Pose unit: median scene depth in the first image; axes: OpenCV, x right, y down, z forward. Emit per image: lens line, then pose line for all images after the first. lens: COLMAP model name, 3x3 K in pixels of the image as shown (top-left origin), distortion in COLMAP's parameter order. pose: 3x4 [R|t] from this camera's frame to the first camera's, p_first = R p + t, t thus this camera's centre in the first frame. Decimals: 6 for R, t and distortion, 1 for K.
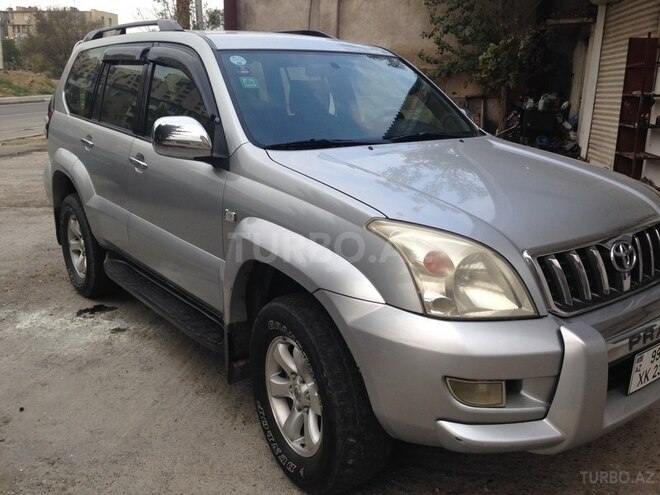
lens RADIAL K [[643.0, 0, 330.0], [0, 643.0, 247.5], [0, 0, 1]] dist [0.179971, -0.356176]
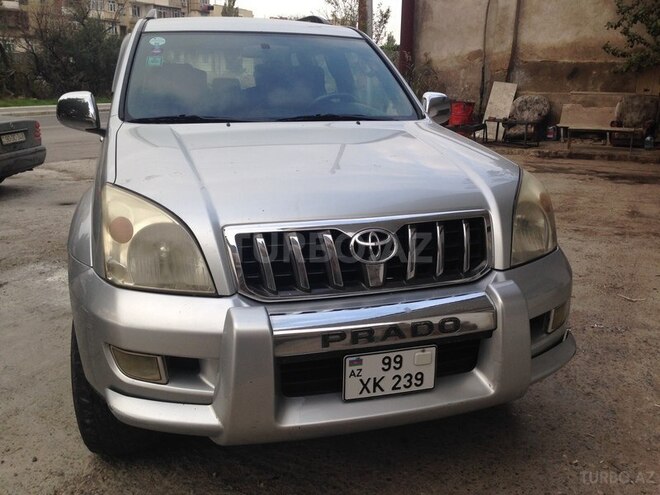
lens RADIAL K [[643.0, 0, 330.0], [0, 643.0, 247.5], [0, 0, 1]] dist [0.179971, -0.356176]
pose [[0.927157, 0.089865, -0.363735, 0.146040], [-0.092118, 0.995685, 0.011188, 0.001898], [0.363171, 0.023133, 0.931435, 0.033852]]
